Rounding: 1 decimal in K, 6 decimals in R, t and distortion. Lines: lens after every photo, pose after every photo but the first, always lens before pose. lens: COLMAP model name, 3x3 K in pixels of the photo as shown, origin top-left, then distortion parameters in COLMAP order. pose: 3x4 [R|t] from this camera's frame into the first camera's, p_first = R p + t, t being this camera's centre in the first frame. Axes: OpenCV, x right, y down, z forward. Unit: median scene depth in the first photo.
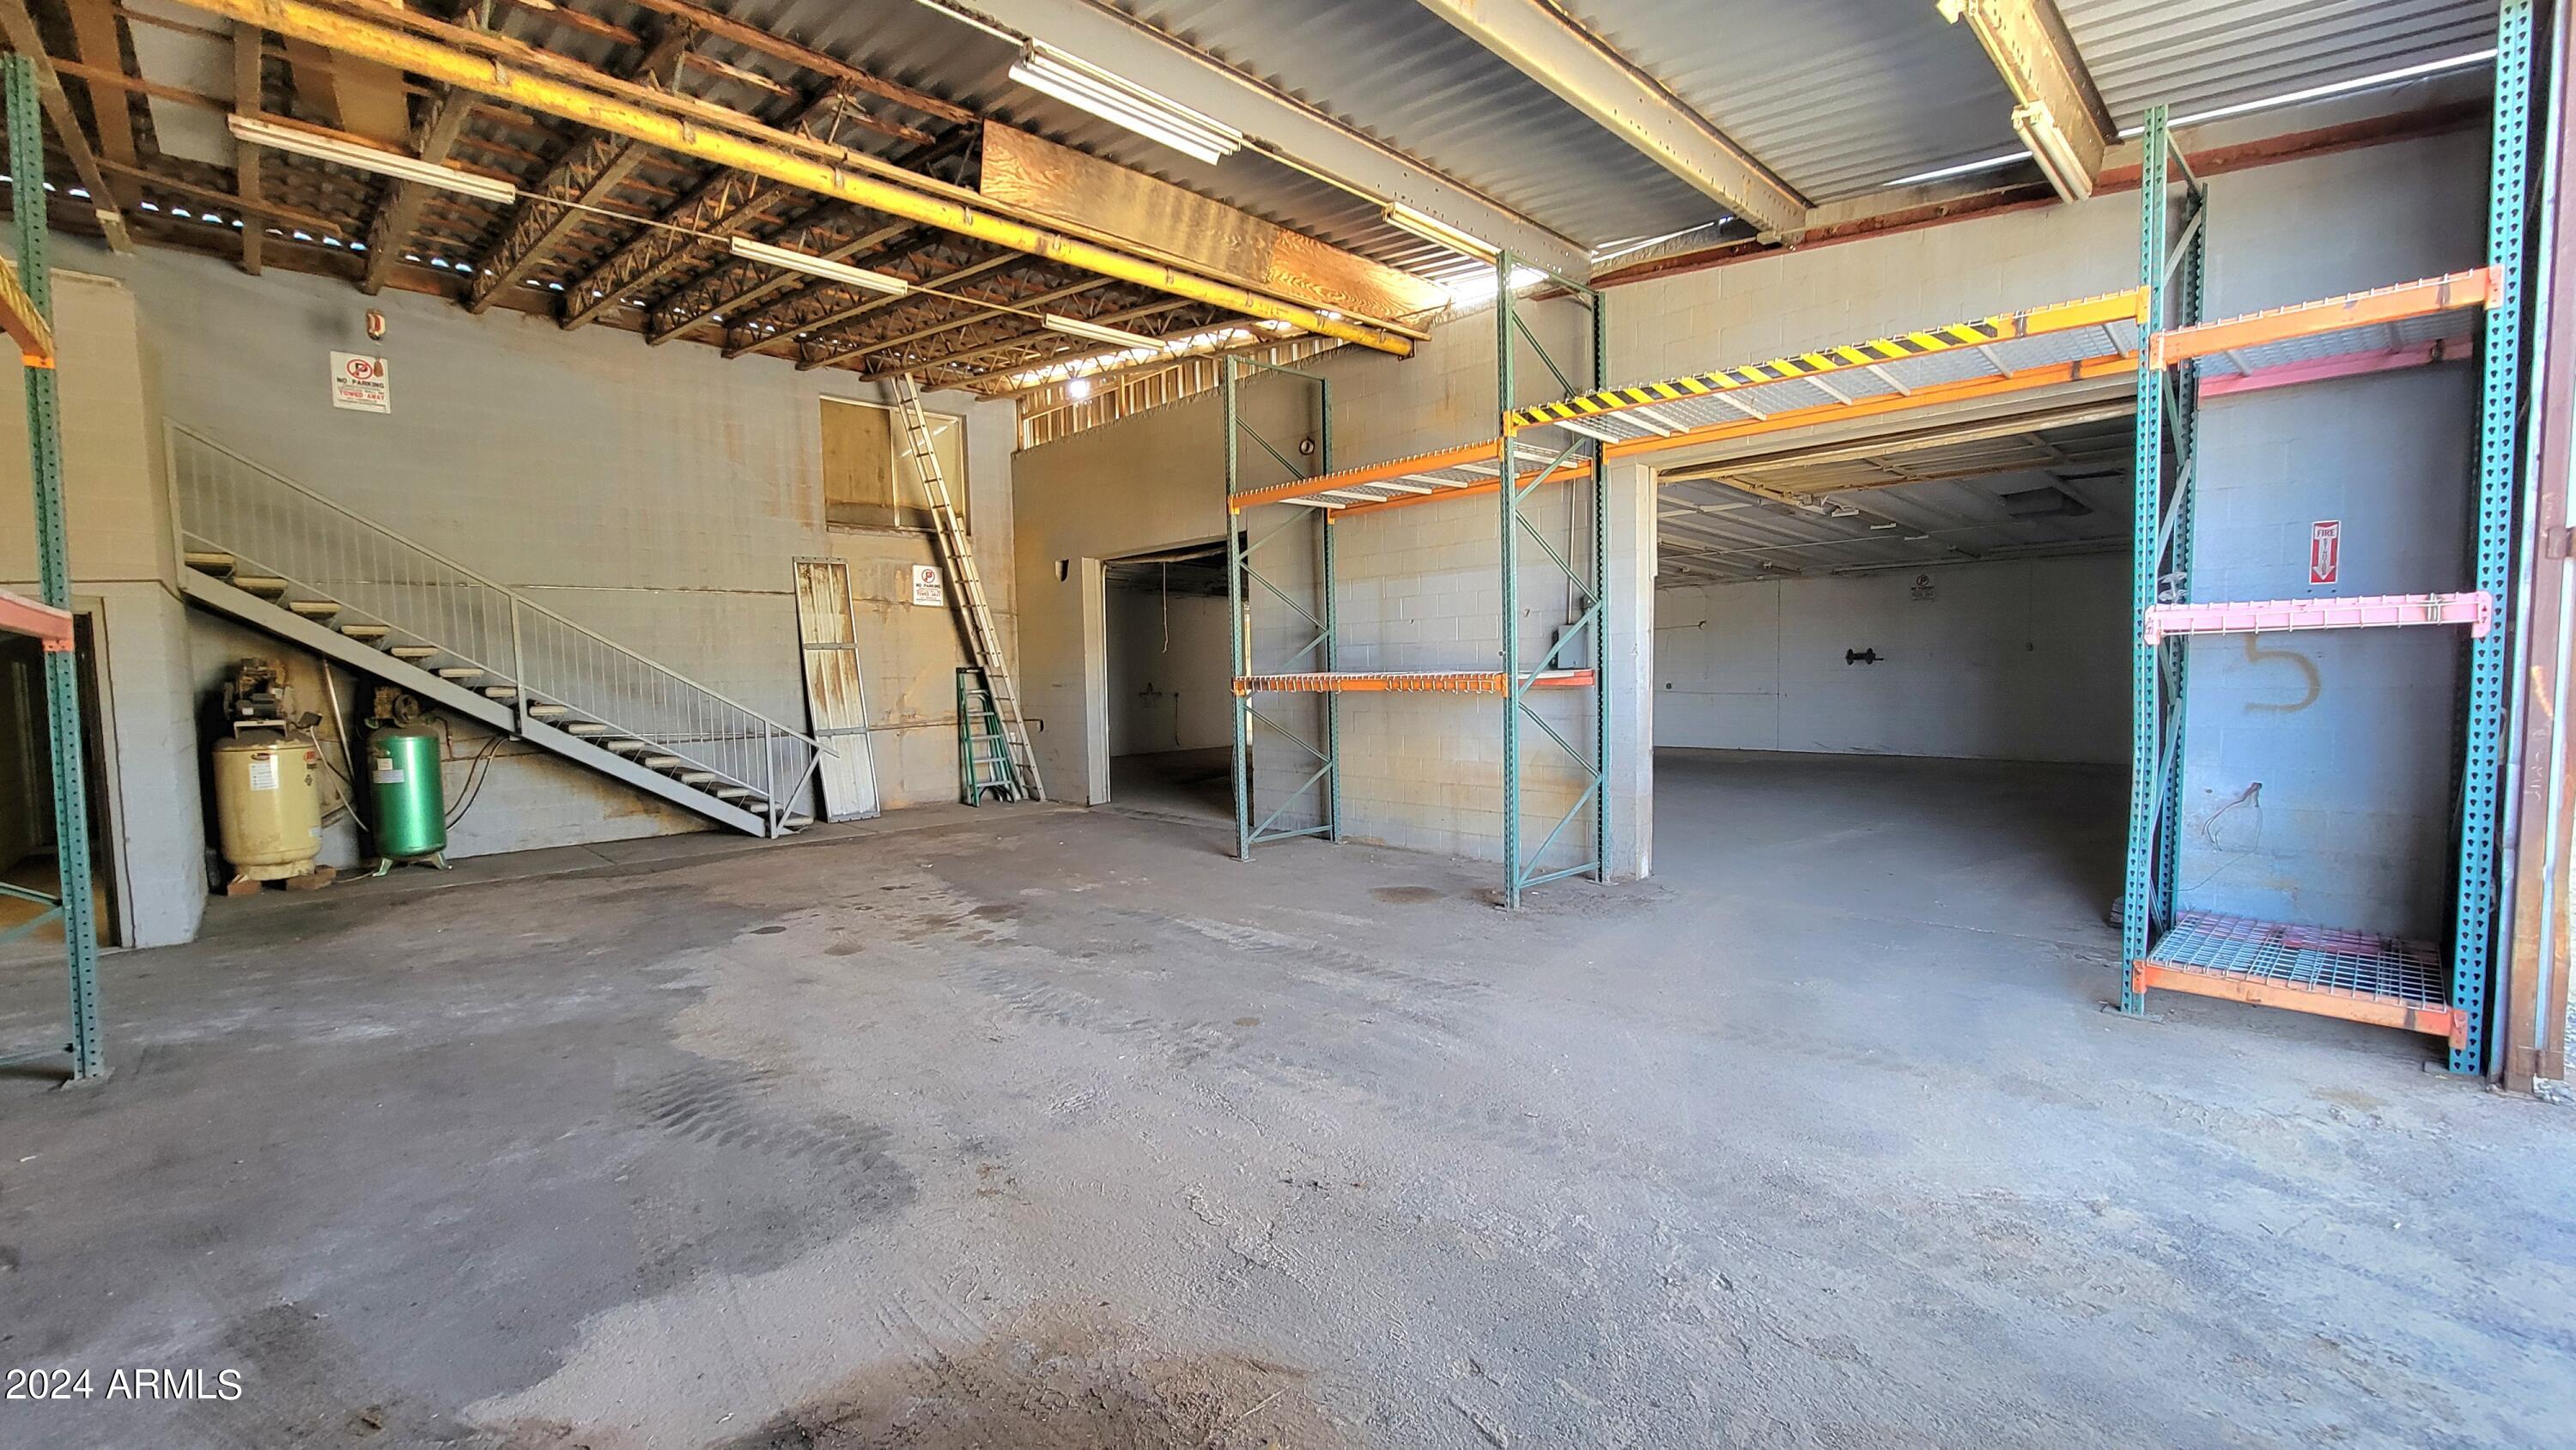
lens RADIAL K [[1053.1, 0, 1290.9], [0, 1053.1, 735.2], [0, 0, 1]] dist [-0.001342, -0.000234]
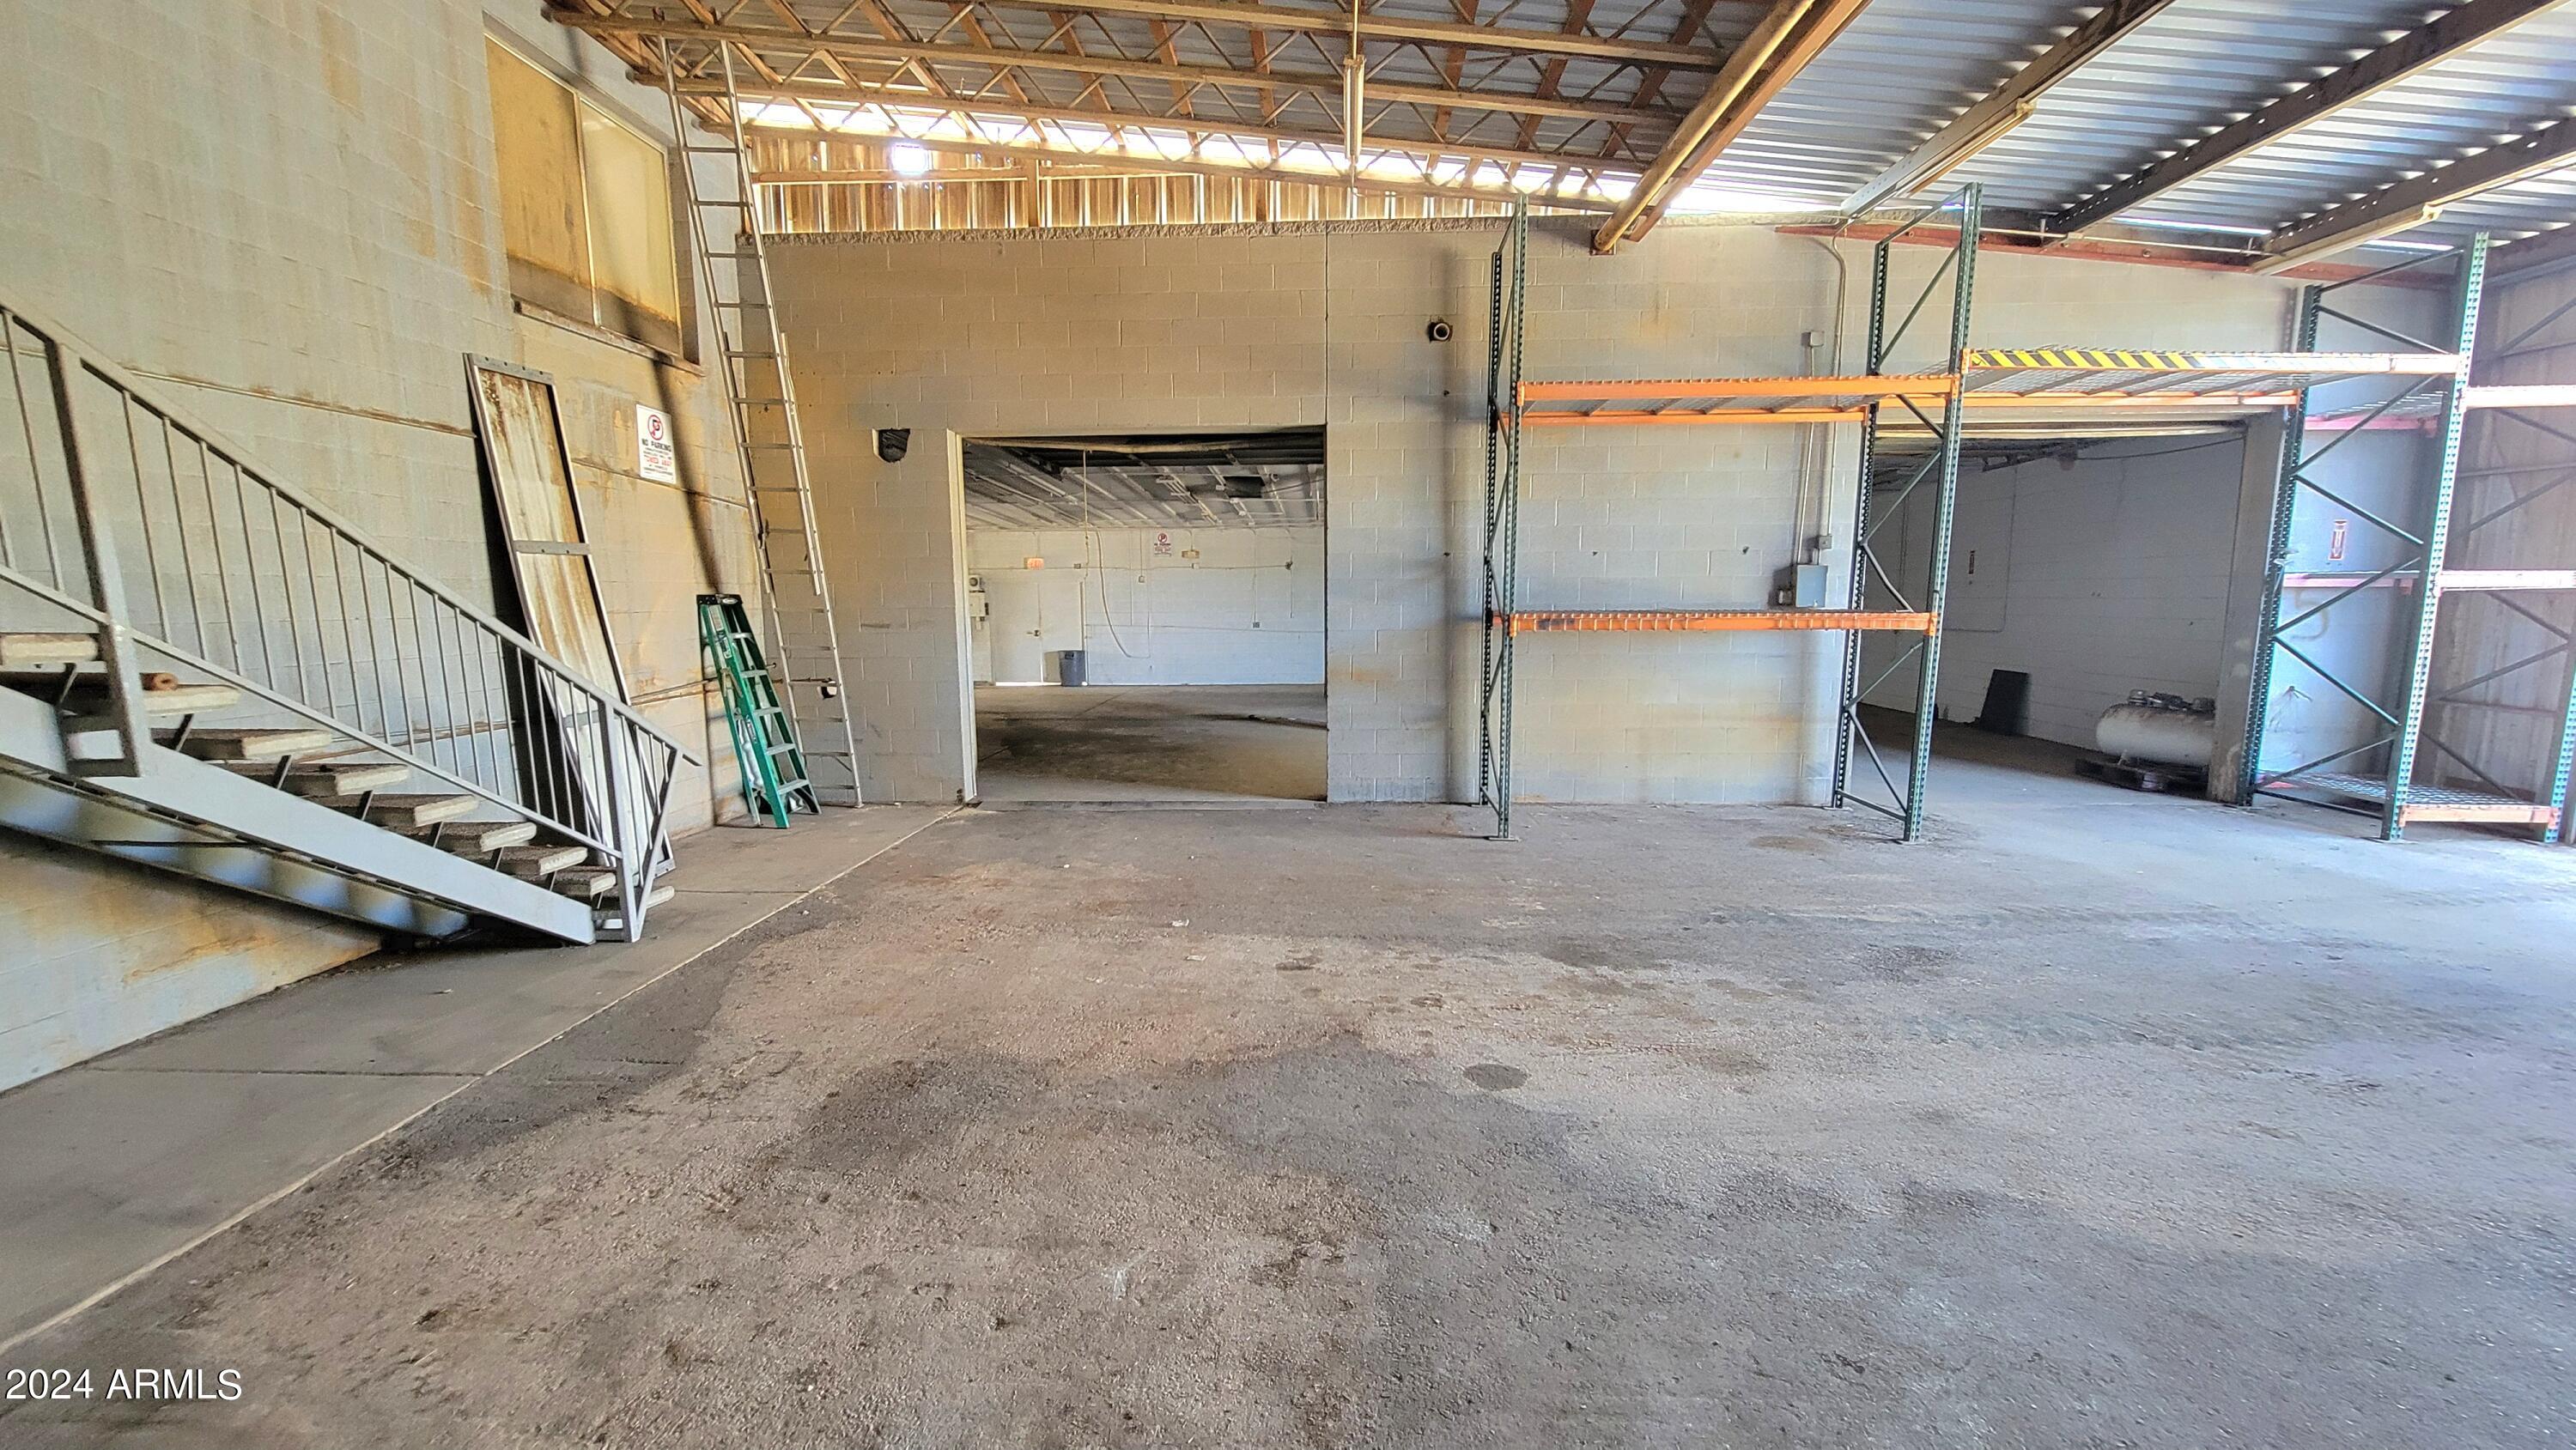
lens RADIAL K [[1053.1, 0, 1290.9], [0, 1053.1, 735.2], [0, 0, 1]] dist [-0.001342, -0.000234]
pose [[0.720986, -0.074003, 0.688987, -1.069694], [0.034243, 0.996871, 0.071239, -0.037953], [-0.692103, -0.027770, 0.721265, 0.784044]]
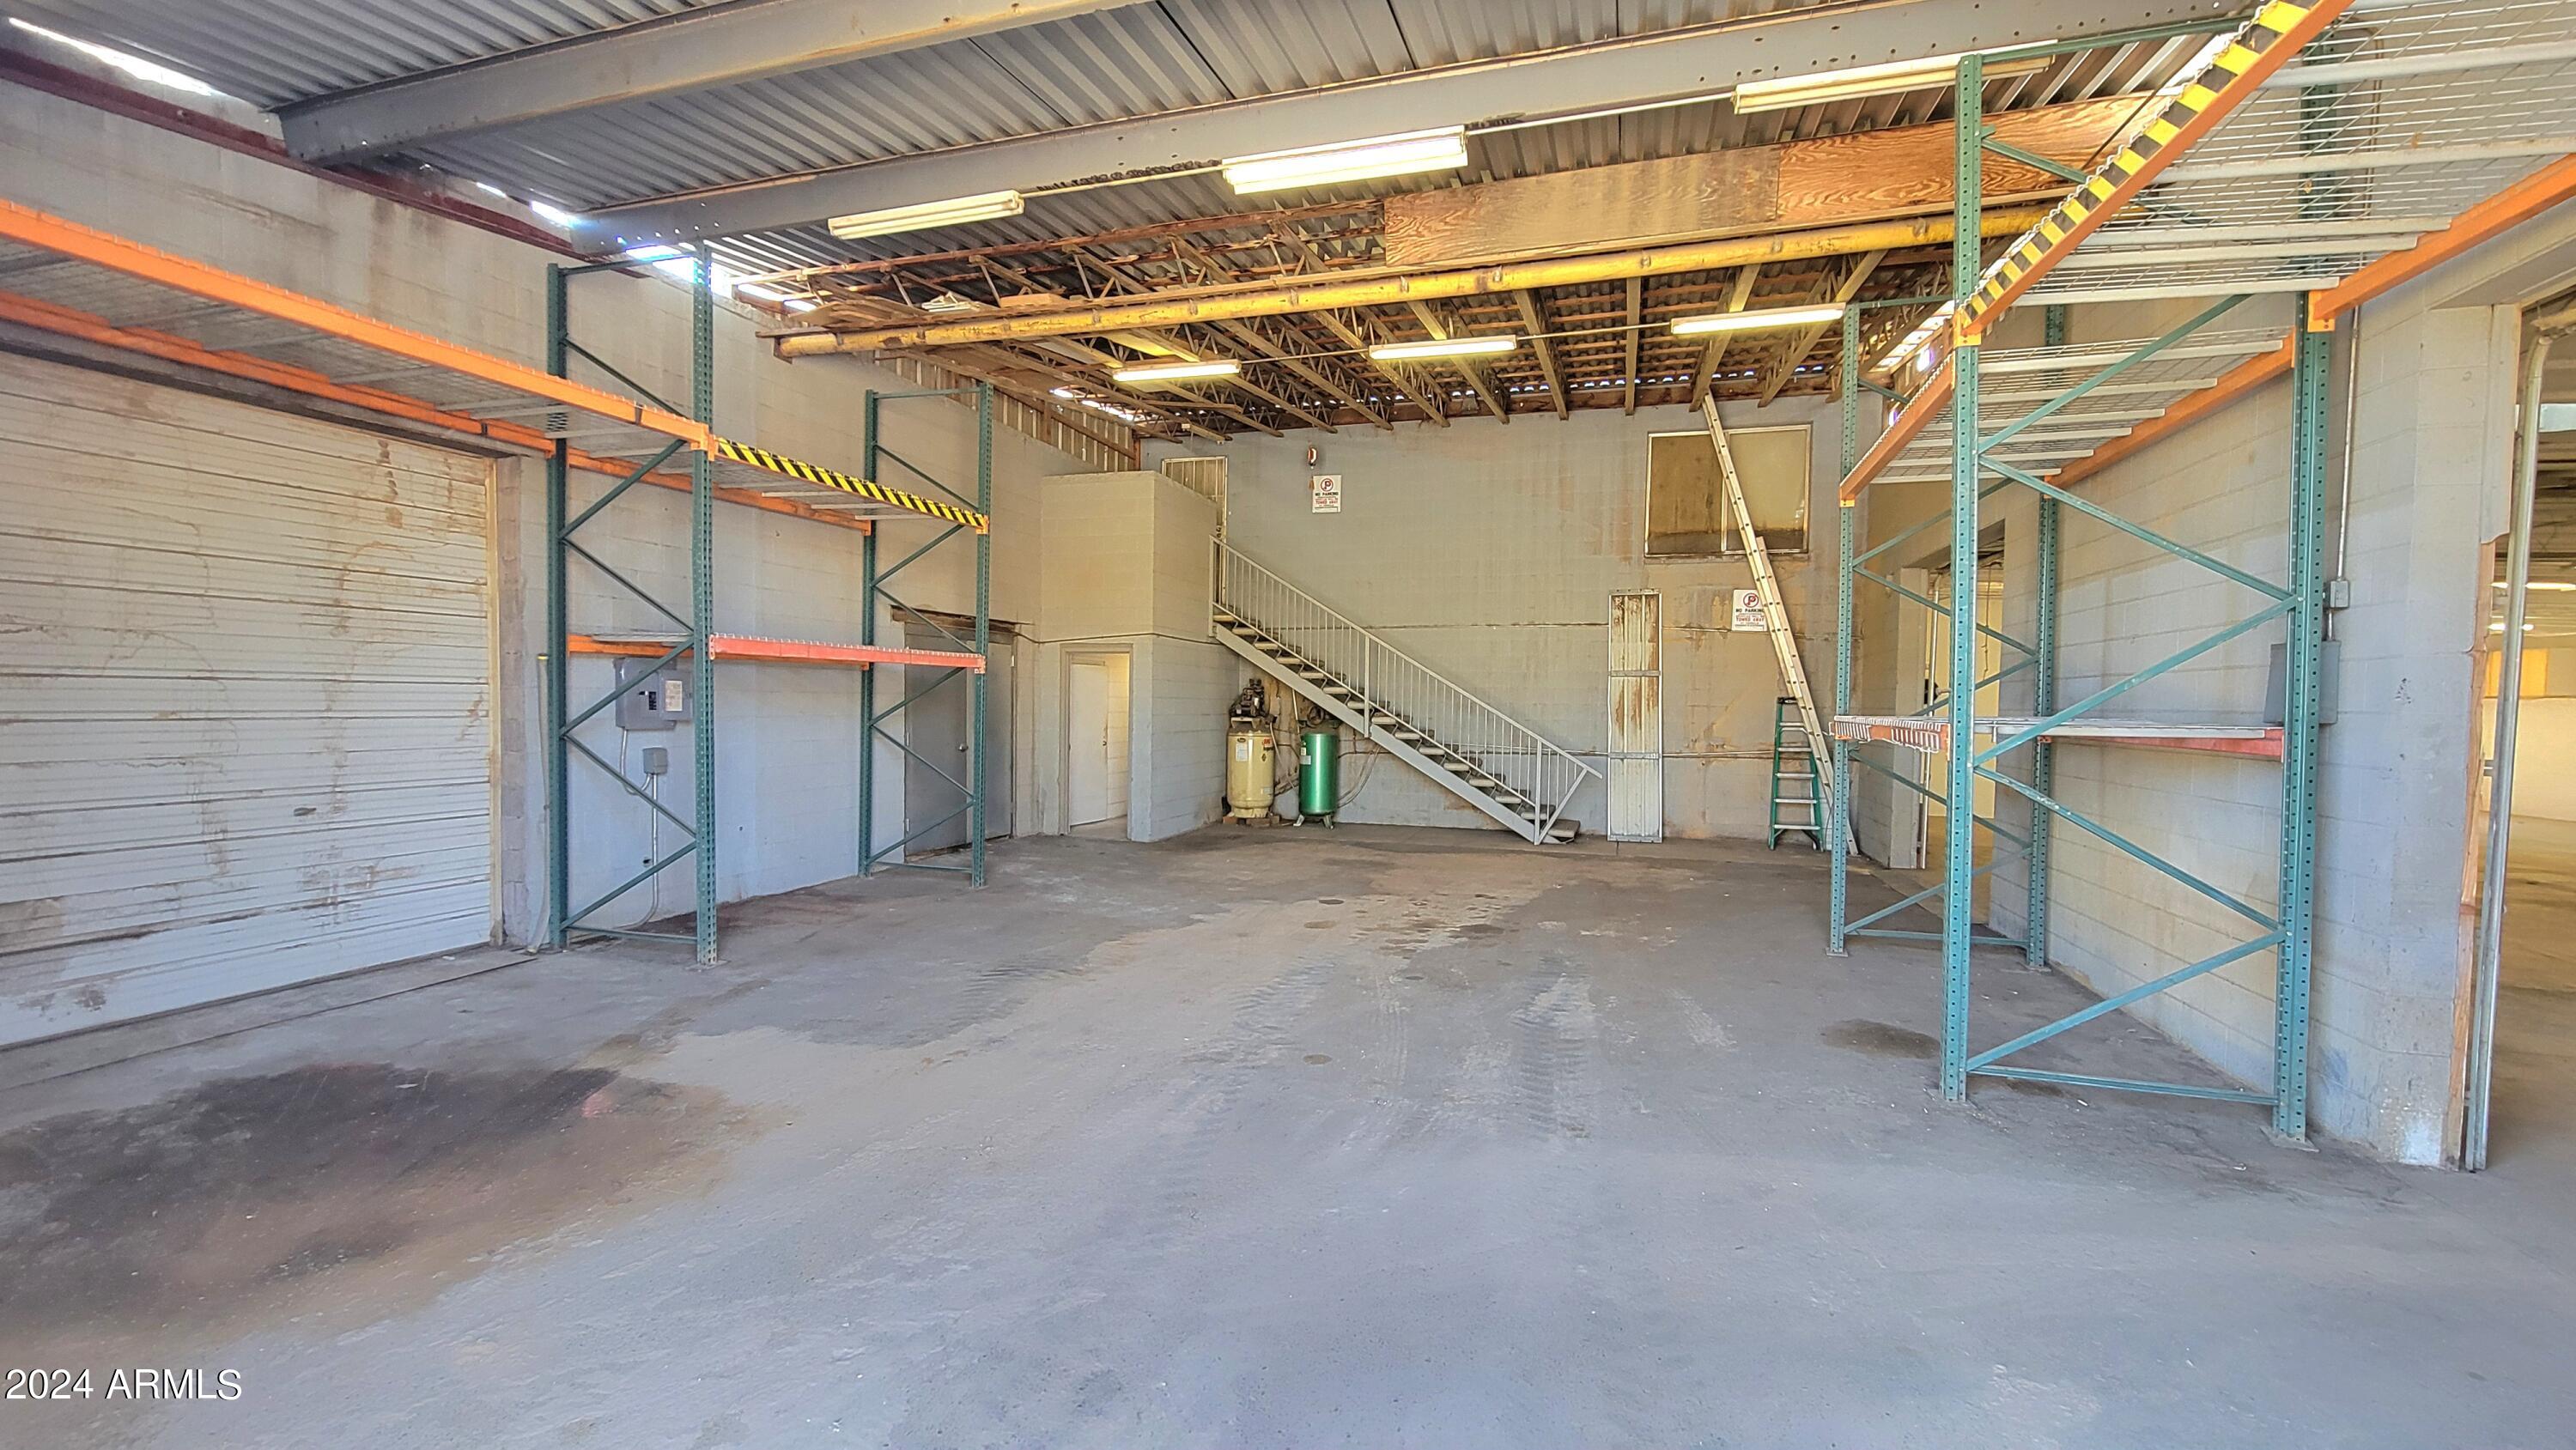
lens RADIAL K [[1057.2, 0, 1290.4], [0, 1057.2, 736.6], [0, 0, 1]] dist [-0.002475, 0.000376]
pose [[0.479215, 0.058784, -0.875727, 0.642506], [-0.079208, 0.996580, 0.023551, -0.039042], [0.874116, 0.058079, 0.482232, 0.395781]]
